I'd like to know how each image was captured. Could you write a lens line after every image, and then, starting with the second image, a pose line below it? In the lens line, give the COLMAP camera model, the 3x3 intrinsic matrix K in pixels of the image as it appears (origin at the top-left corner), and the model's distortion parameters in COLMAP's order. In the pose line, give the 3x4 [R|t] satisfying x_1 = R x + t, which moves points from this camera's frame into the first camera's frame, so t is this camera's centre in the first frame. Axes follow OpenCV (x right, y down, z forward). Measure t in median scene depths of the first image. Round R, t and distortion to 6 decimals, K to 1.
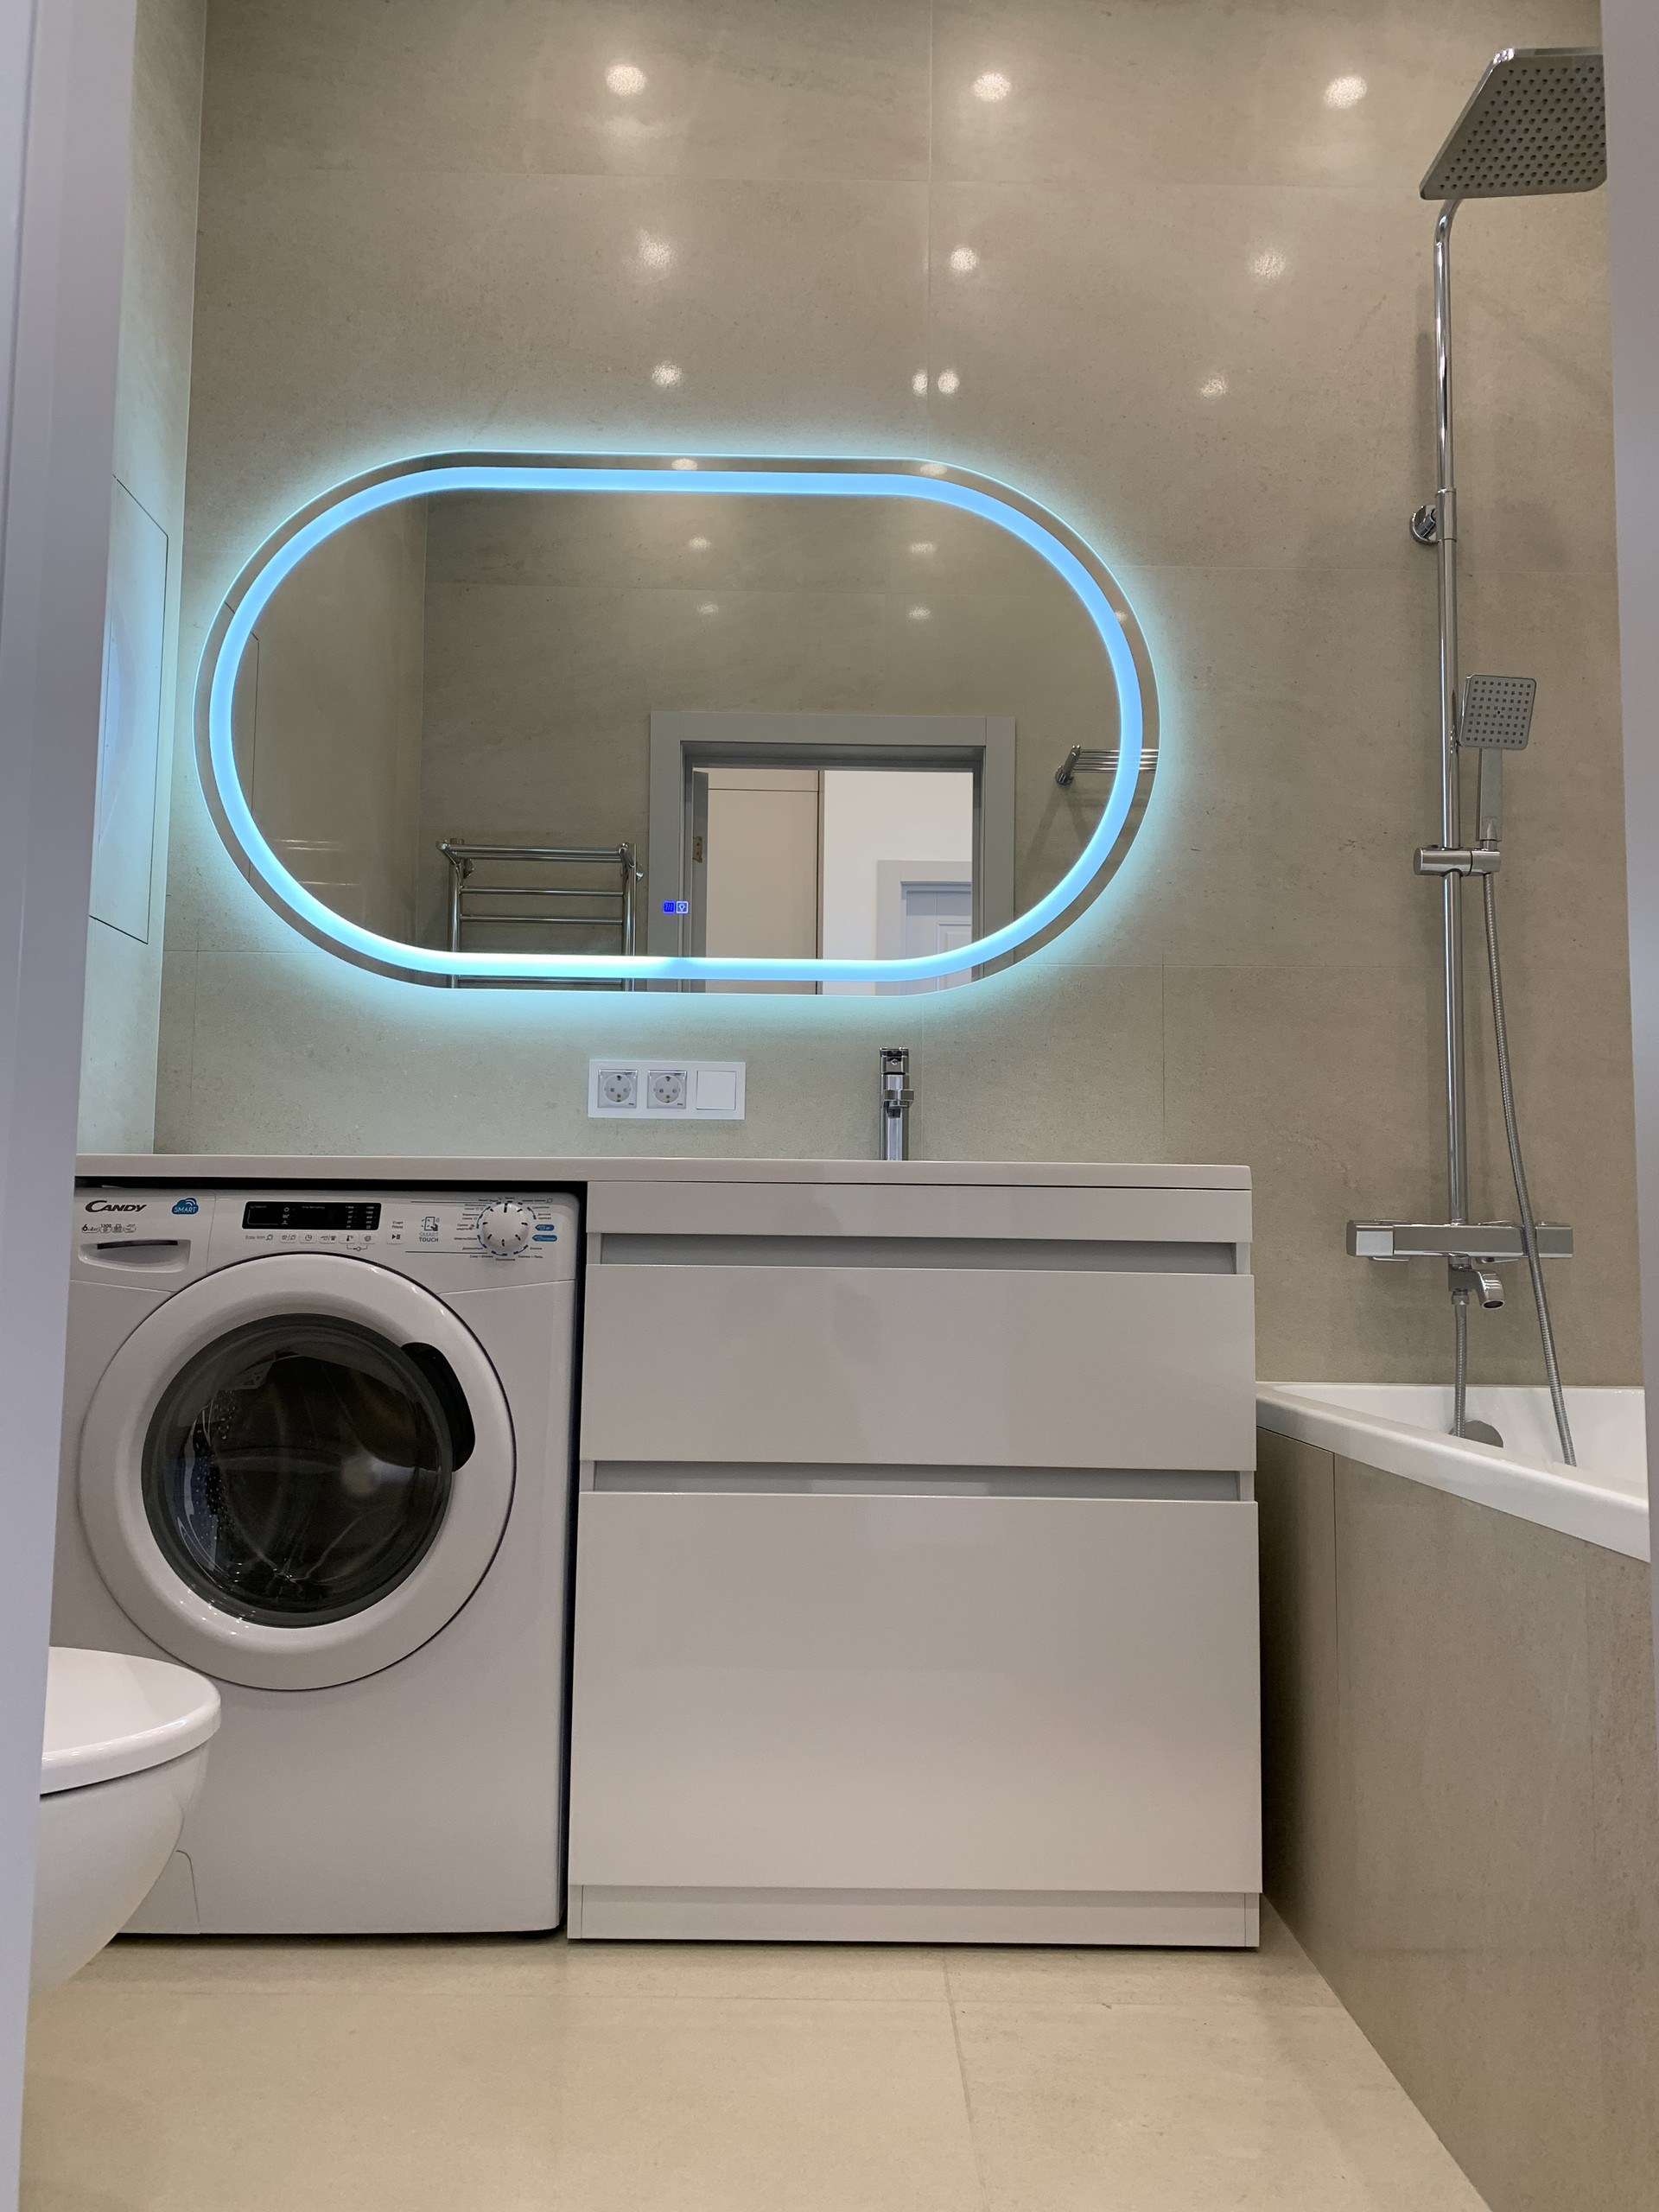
lens RADIAL K [[1717.0, 0, 826.7], [0, 1717.0, 1094.6], [0, 0, 1]] dist [0.087090, -0.110298]
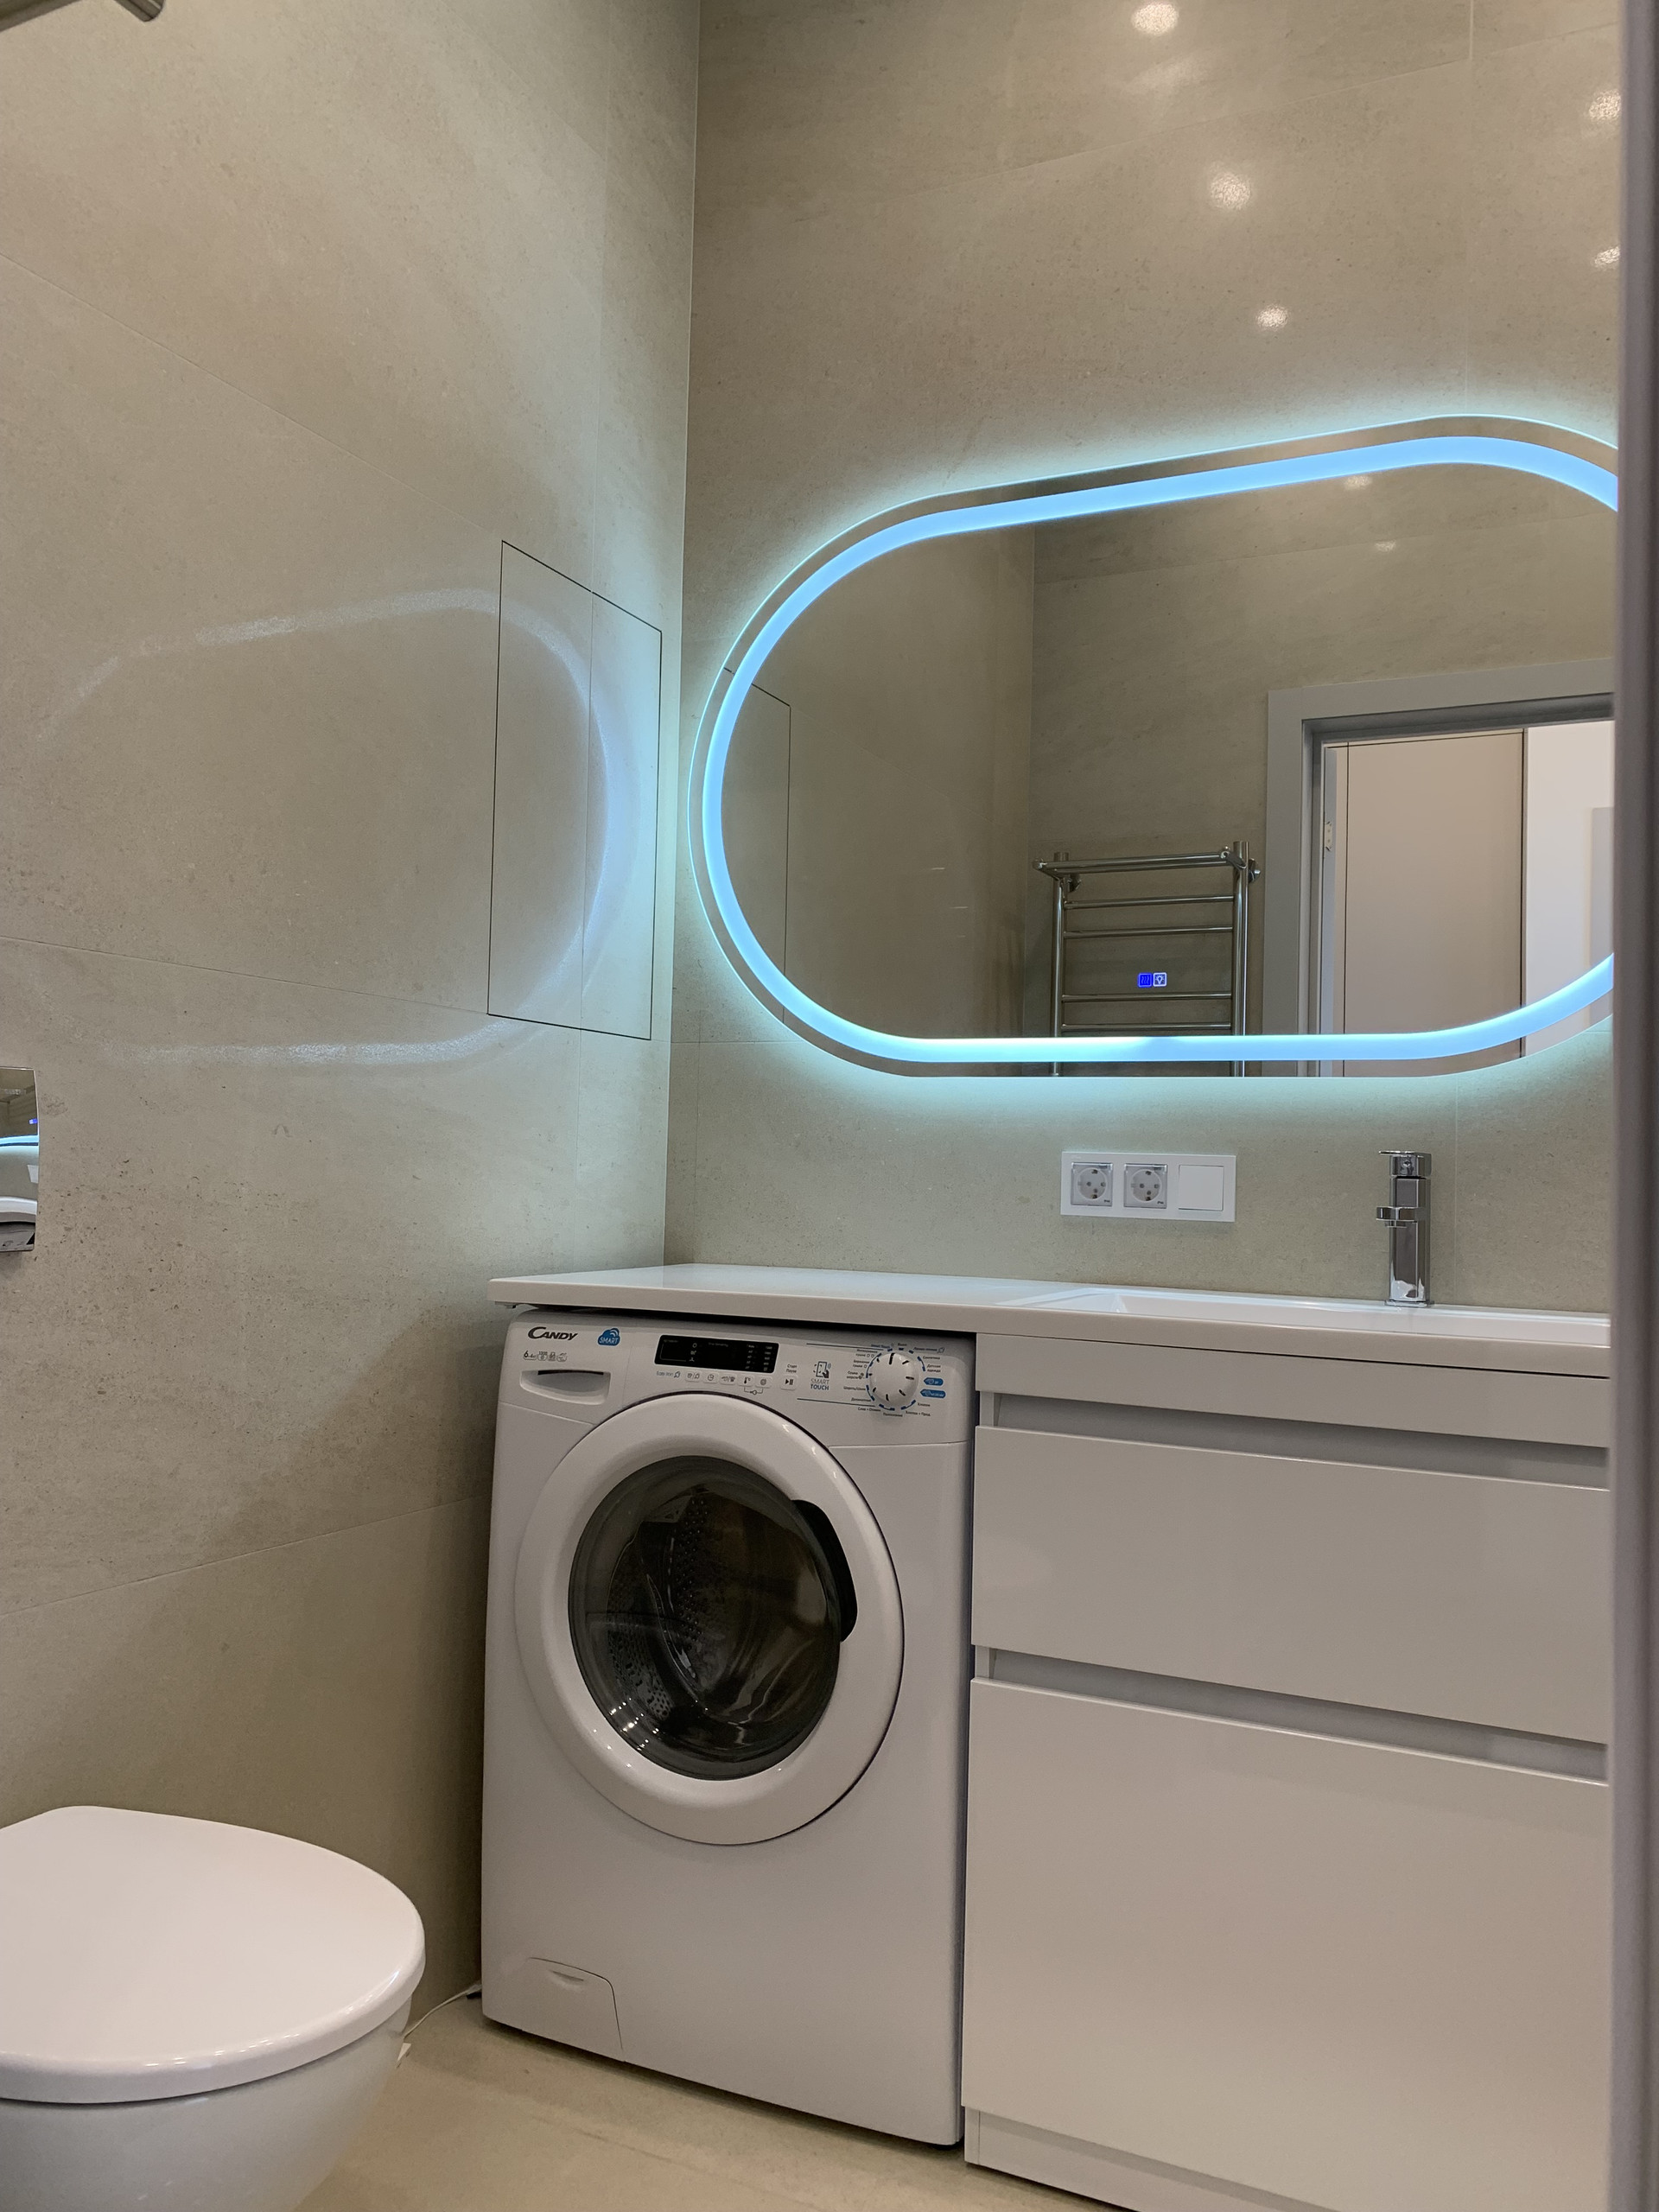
lens RADIAL K [[1703.8, 0, 829.5], [0, 1703.8, 1106.0], [0, 0, 1]] dist [0.010993, -0.001547]
pose [[0.897187, -0.014154, -0.441423, 0.183209], [0.035529, 0.998560, 0.040193, -0.104473], [0.440219, -0.051744, 0.896398, 0.177633]]
